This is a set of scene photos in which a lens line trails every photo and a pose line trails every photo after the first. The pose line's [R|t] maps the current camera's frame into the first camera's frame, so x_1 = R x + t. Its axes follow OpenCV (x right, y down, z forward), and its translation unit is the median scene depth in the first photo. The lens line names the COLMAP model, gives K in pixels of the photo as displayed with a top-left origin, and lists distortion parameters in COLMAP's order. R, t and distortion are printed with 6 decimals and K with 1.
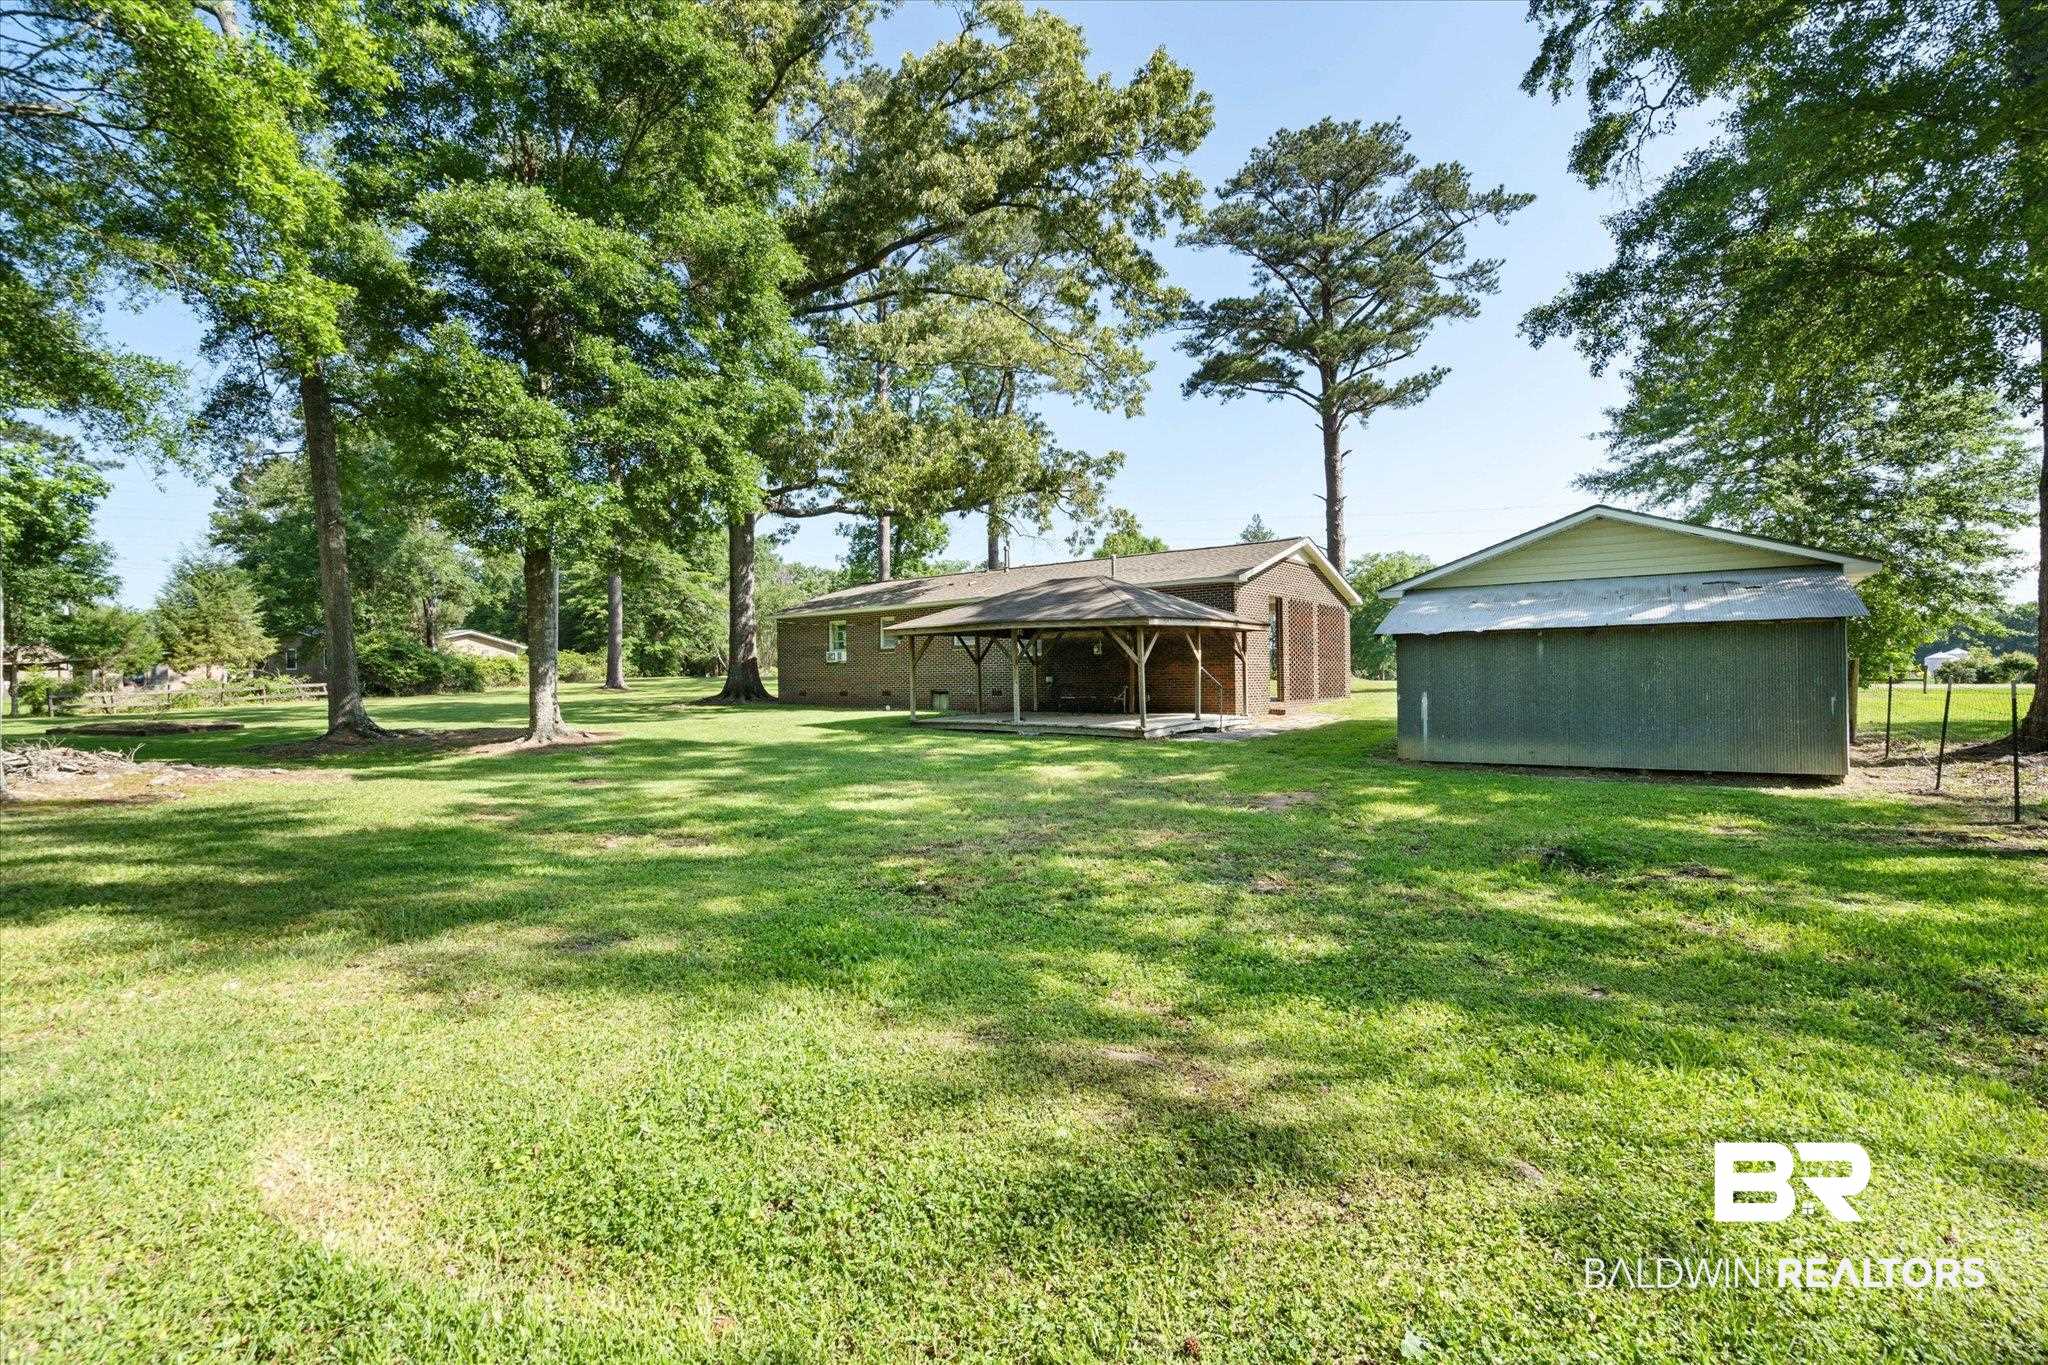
lens RADIAL K [[937.8, 0, 1022.1], [0, 937.8, 682.8], [0, 0, 1]] dist [-0.003566, -0.000393]
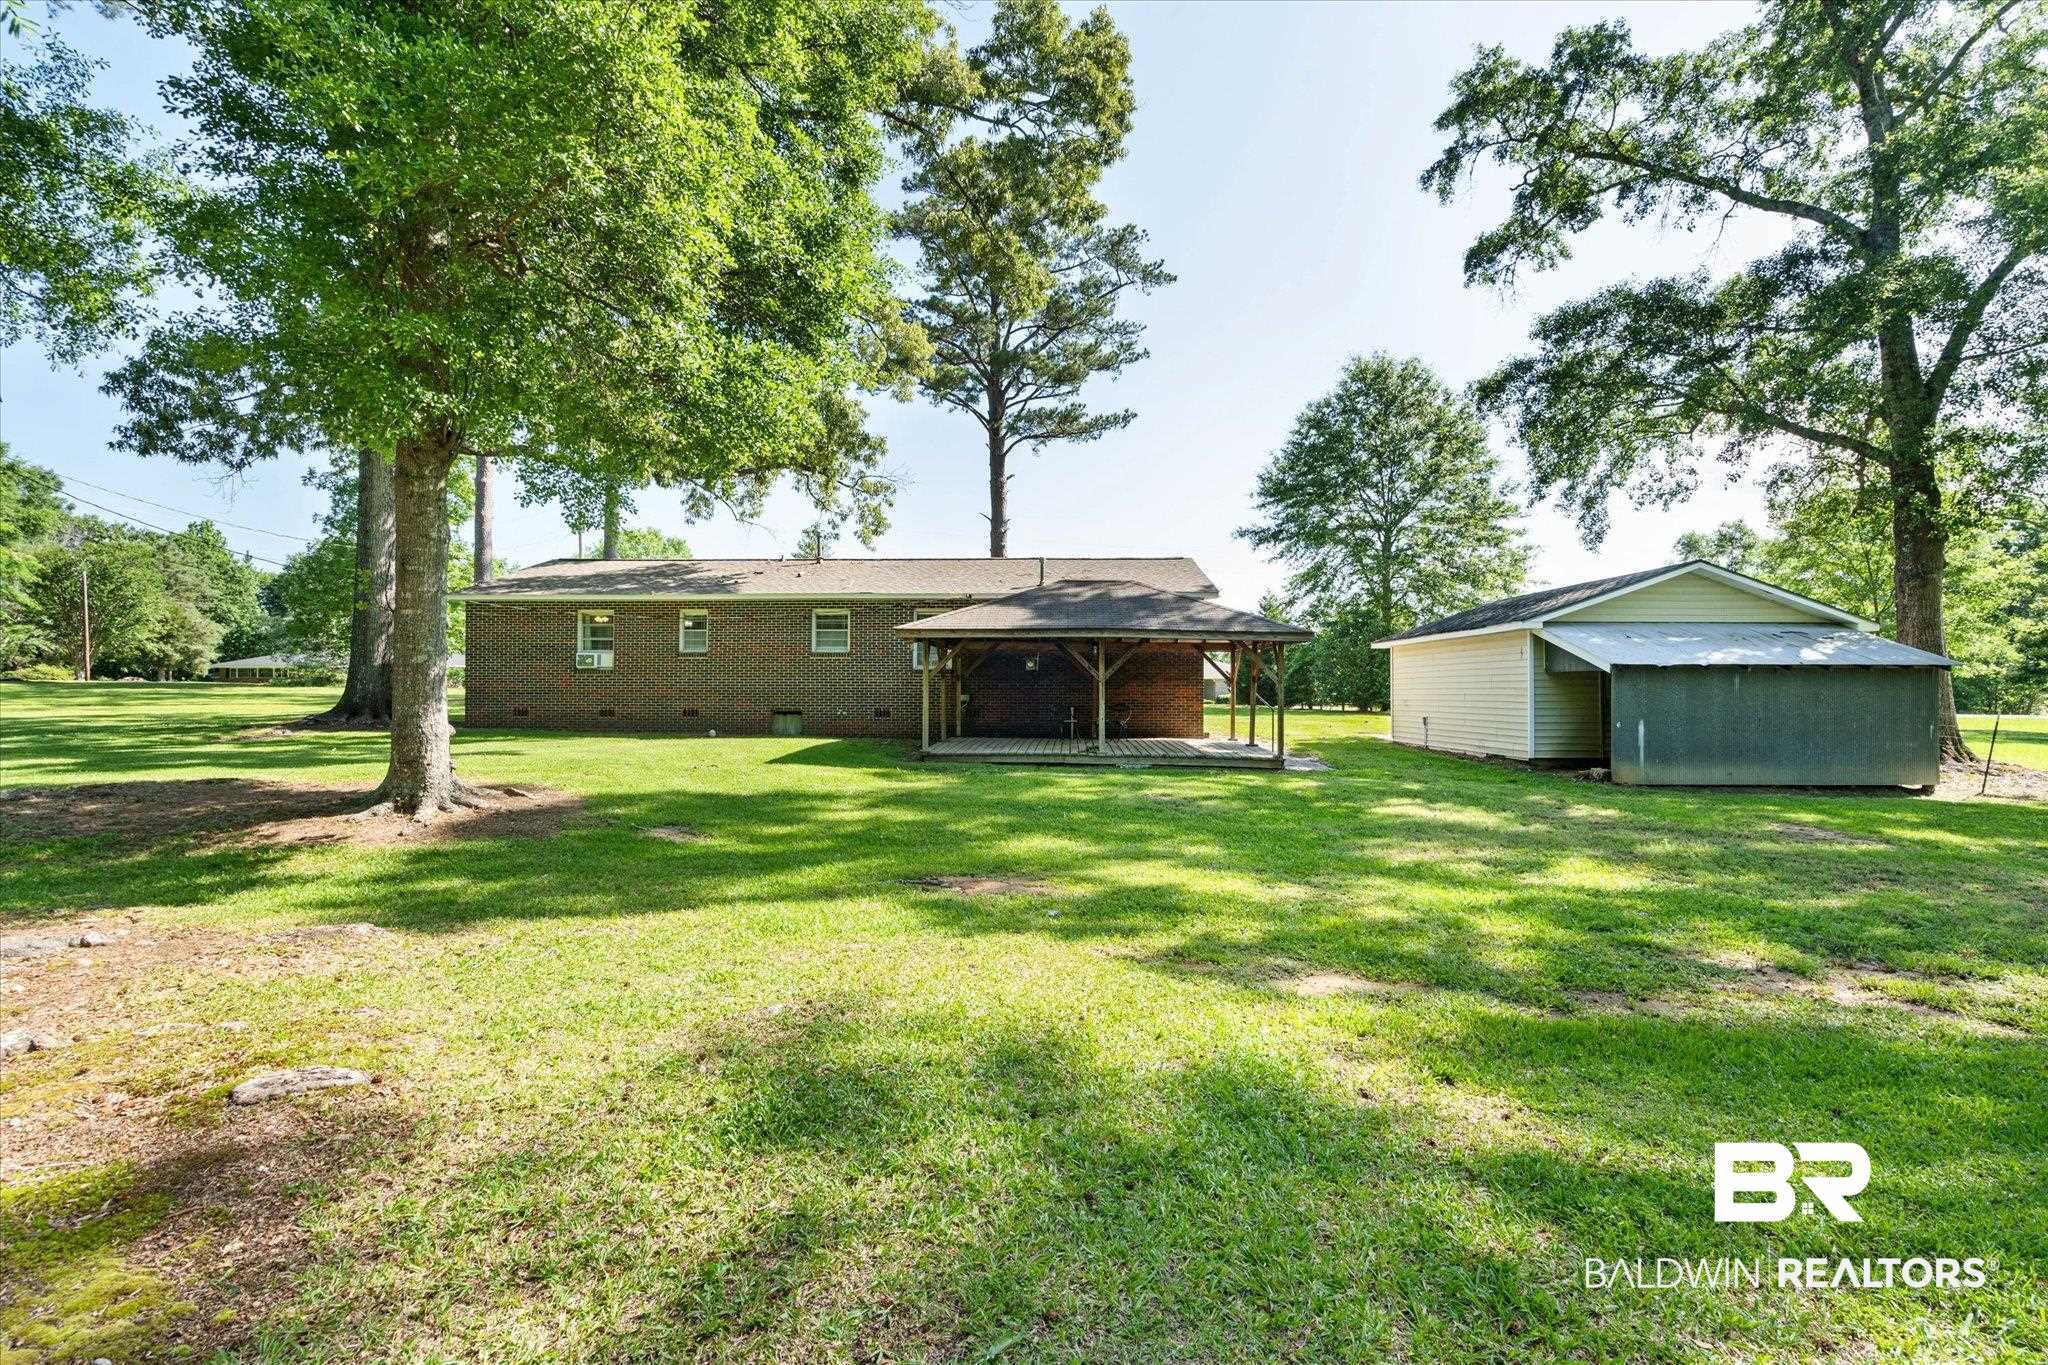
lens RADIAL K [[937.8, 0, 1023.9], [0, 937.8, 685.7], [0, 0, 1]] dist [-0.003566, -0.000393]
pose [[0.820815, 0.020709, 0.570819, -0.291598], [-0.013512, 0.999767, -0.016841, -0.000643], [-0.571034, 0.006110, 0.820903, 0.202142]]
